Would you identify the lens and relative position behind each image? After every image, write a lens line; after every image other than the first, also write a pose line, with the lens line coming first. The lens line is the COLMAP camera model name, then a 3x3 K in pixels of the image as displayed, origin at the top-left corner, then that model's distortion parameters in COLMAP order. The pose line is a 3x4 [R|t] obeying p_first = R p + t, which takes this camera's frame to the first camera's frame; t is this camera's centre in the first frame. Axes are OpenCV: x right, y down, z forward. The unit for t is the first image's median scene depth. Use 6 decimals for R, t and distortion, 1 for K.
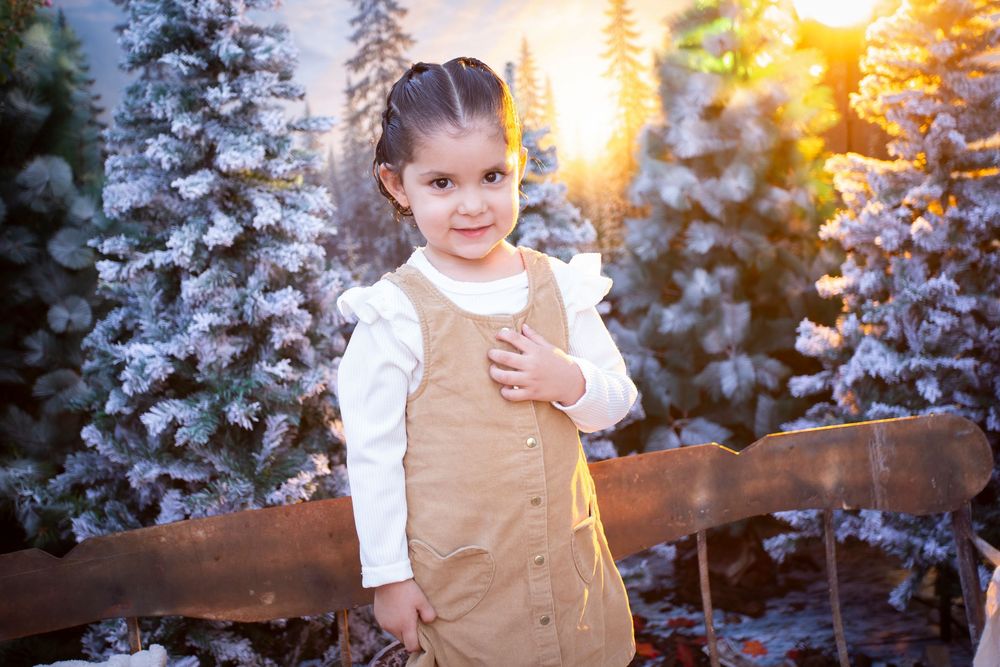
lens RADIAL K [[1081.1, 0, 500.0], [0, 1081.1, 333.5], [0, 0, 1]] dist [0.003278, 0.137670]
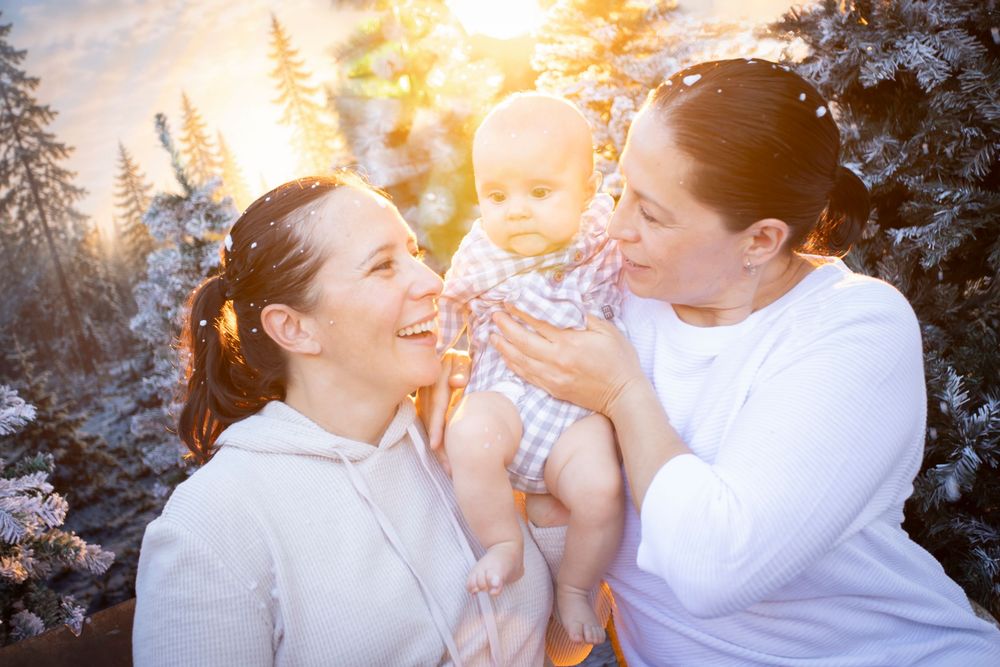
lens RADIAL K [[1082.7, 0, 500.0], [0, 1082.7, 333.5], [0, 0, 1]] dist [0.020240, 0.103982]
pose [[0.956412, -0.189973, 0.221781, 0.044098], [0.203524, 0.978264, -0.039717, 0.018515], [-0.209415, 0.083123, 0.974287, 0.084916]]
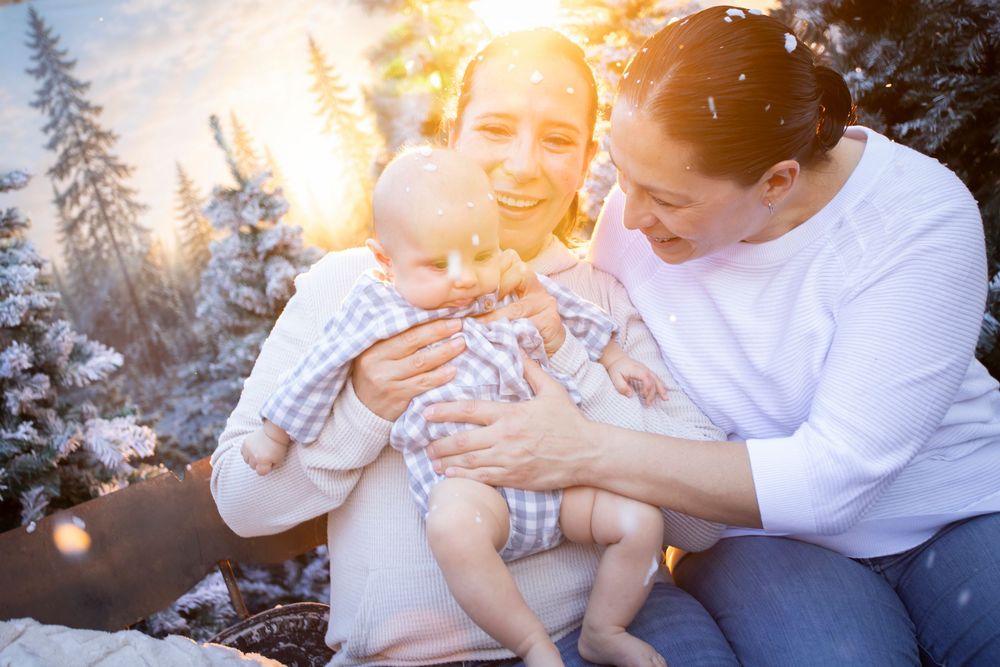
lens RADIAL K [[1113.7, 0, 471.8], [0, 1113.7, 333.5], [0, 0, 1]] dist [-0.015291, 0.151036]
pose [[0.954809, -0.246643, 0.165852, 0.016757], [0.267382, 0.956470, -0.116927, 0.113842], [-0.129793, 0.155989, 0.979194, 0.027815]]
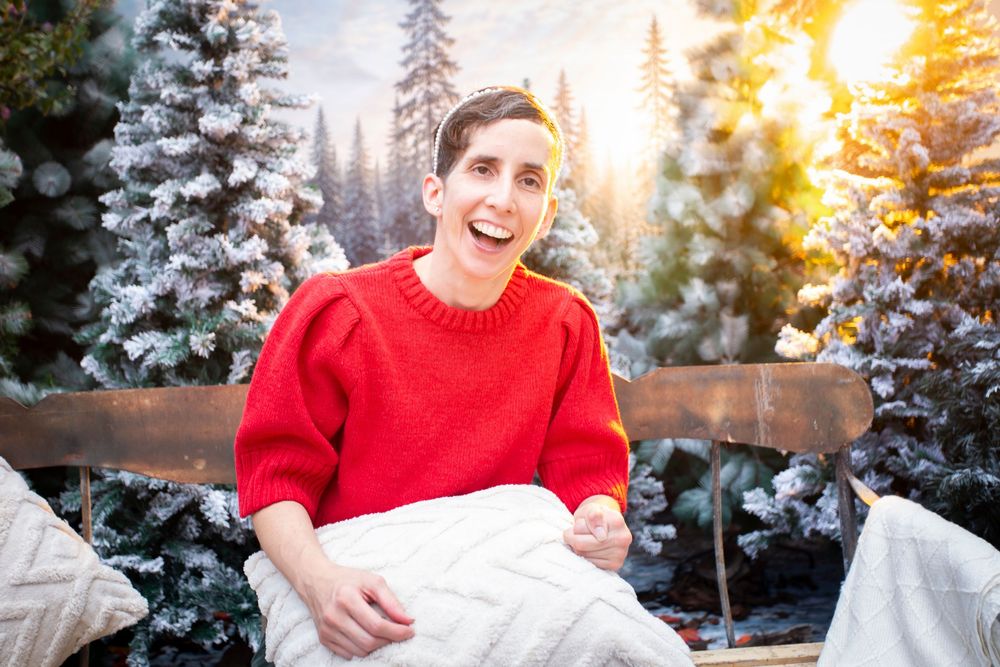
lens RADIAL K [[1081.1, 0, 500.0], [0, 1081.1, 333.5], [0, 0, 1]] dist [0.003278, 0.137670]
pose [[0.991429, 0.060136, -0.115981, 0.125502], [-0.068999, 0.994869, -0.073986, 0.090314], [0.110936, 0.081354, 0.990492, -0.070600]]
